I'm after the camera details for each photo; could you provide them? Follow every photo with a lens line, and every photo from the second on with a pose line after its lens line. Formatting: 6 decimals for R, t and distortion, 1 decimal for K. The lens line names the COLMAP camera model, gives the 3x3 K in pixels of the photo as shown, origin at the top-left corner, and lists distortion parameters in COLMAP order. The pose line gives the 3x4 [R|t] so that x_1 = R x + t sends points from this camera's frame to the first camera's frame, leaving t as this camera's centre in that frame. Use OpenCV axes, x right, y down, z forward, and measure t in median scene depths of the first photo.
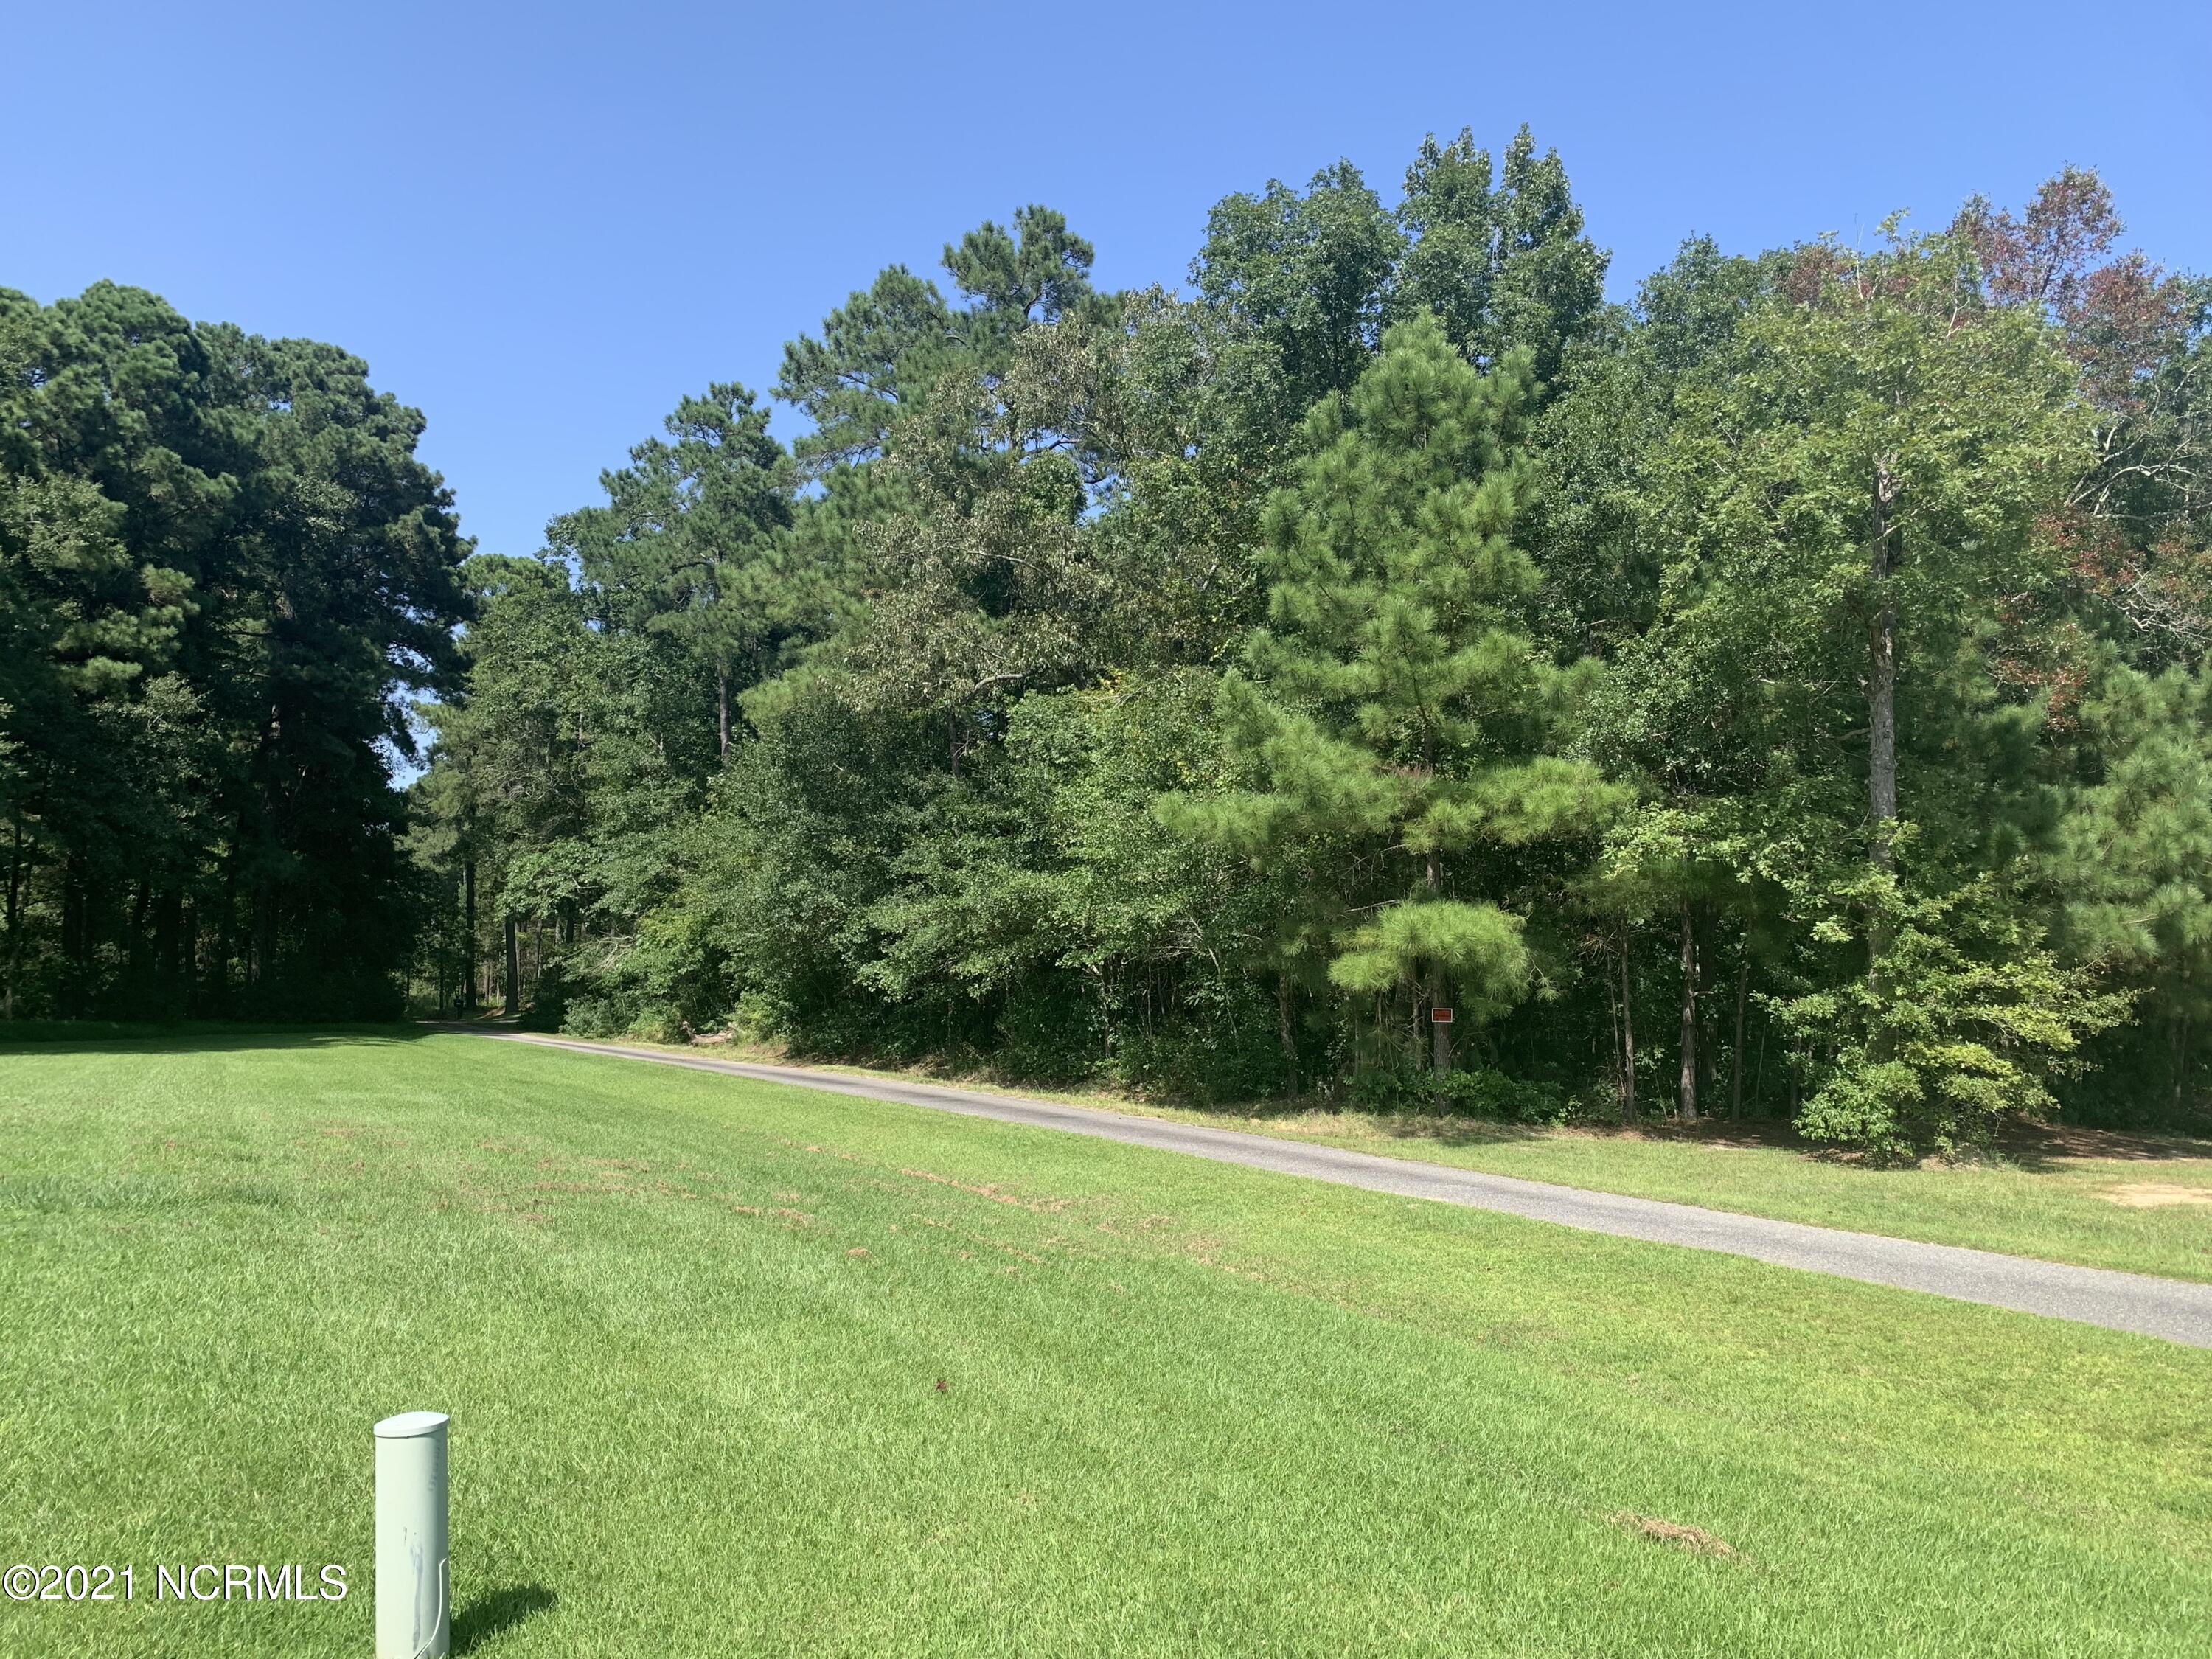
lens RADIAL K [[1660.0, 0, 1097.2], [0, 1660.0, 877.2], [0, 0, 1]] dist [0.049705, -0.070807]
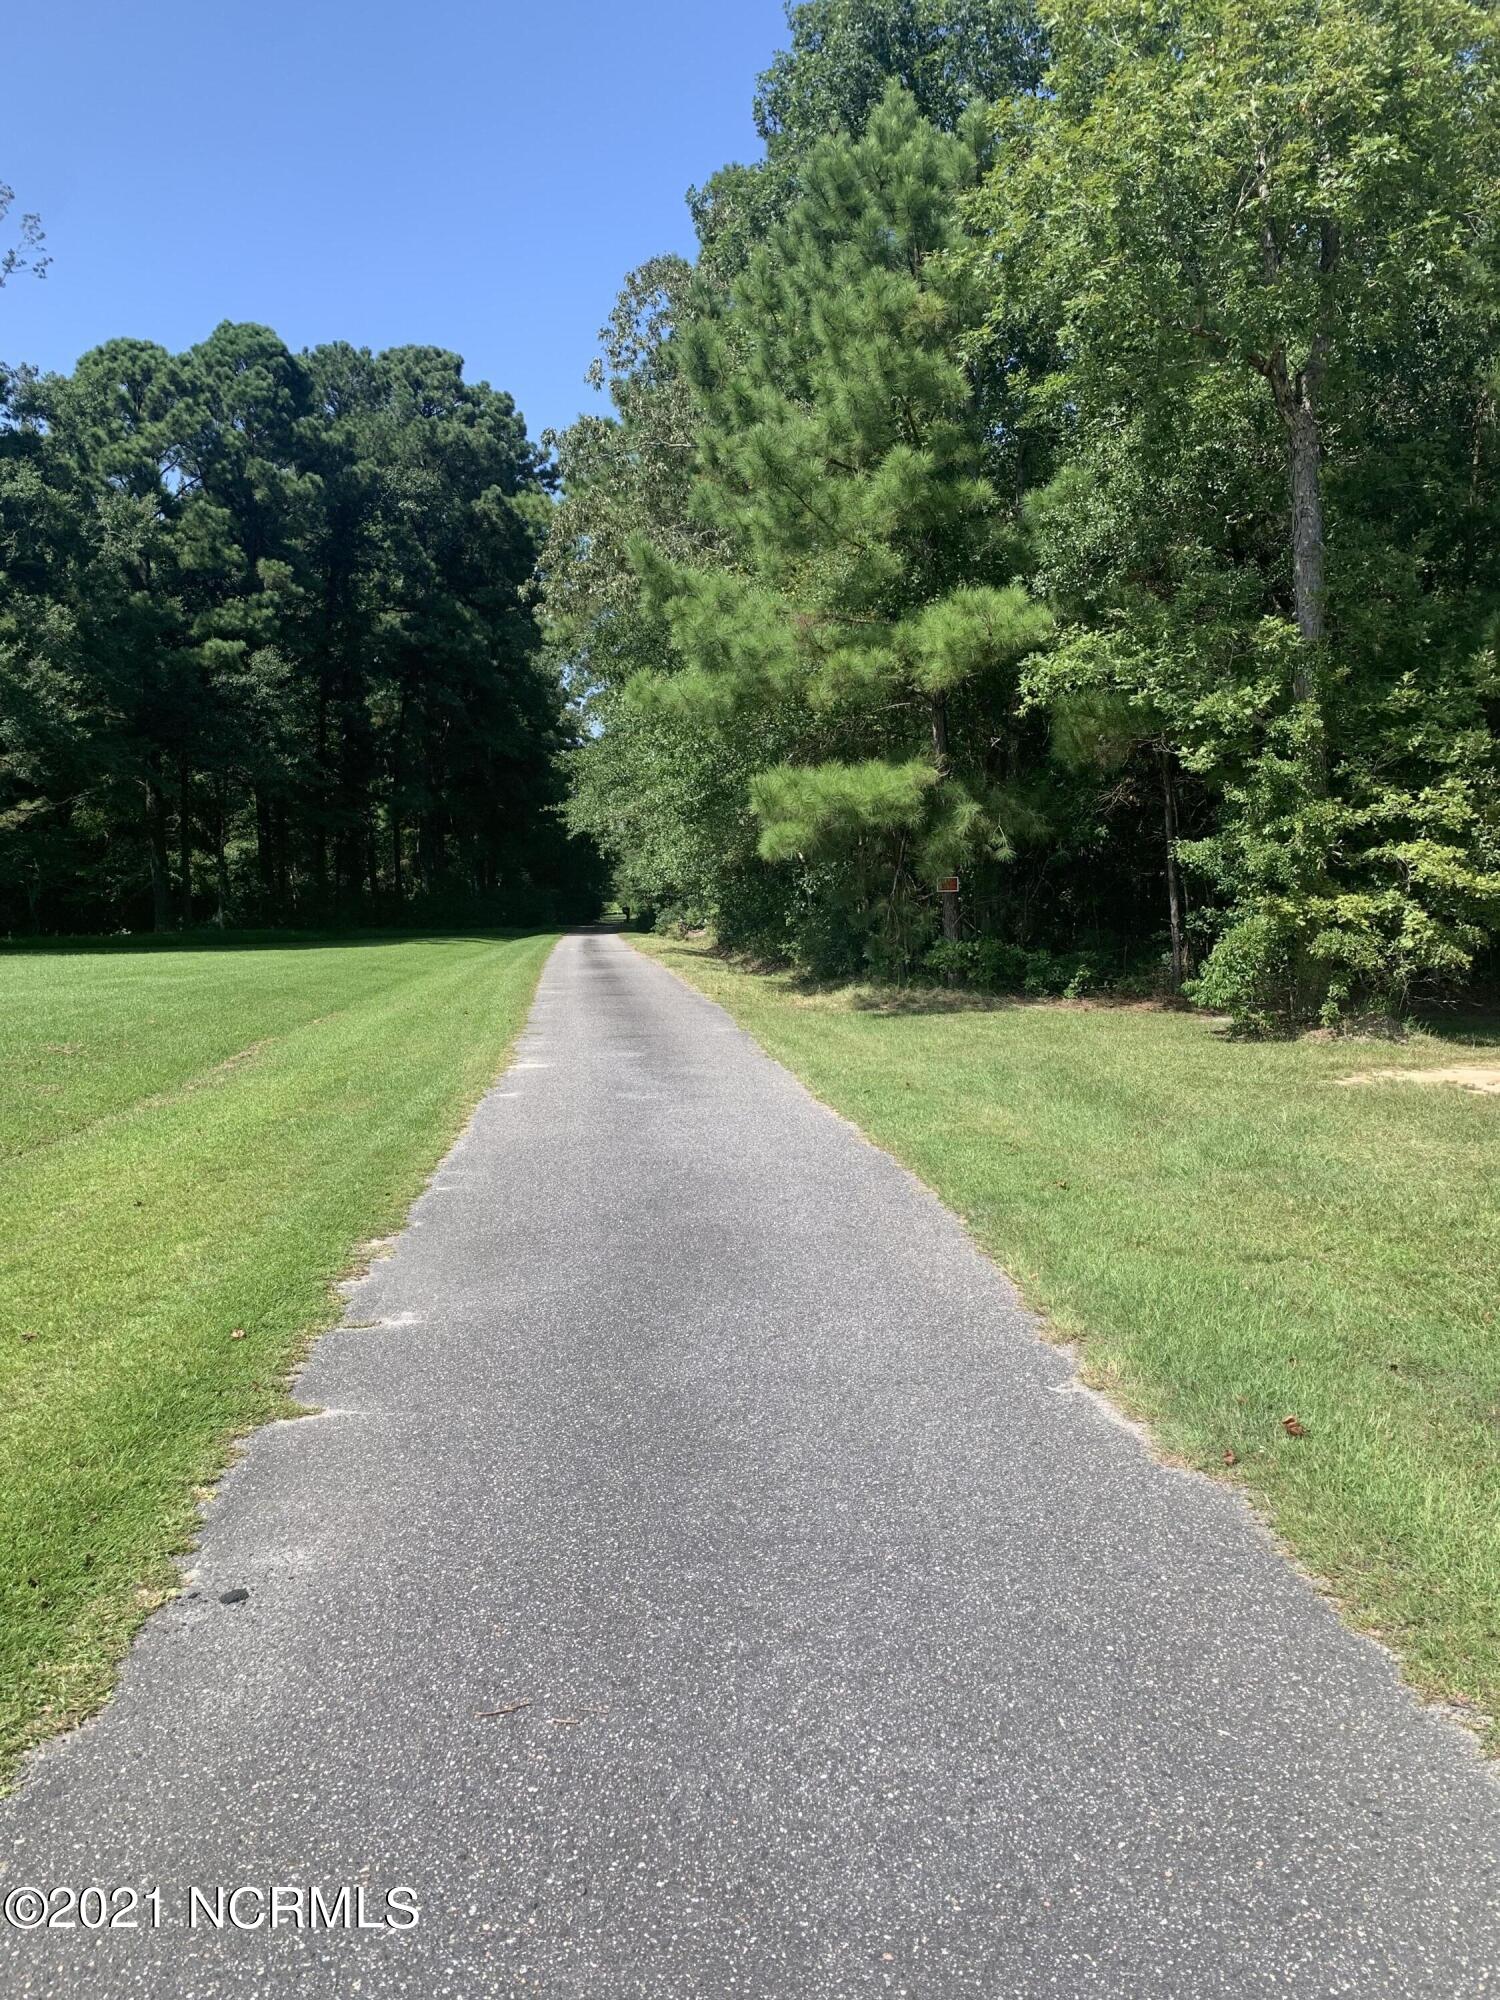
lens RADIAL K [[1500.9, 0, 750.0], [0, 1500.9, 1000.0], [0, 0, 1]] dist [0.049705, -0.070807]
pose [[0.921775, -0.004633, -0.387698, 0.353753], [0.057728, 0.990423, 0.125418, 0.029636], [0.383404, -0.137988, 0.913214, 0.144611]]
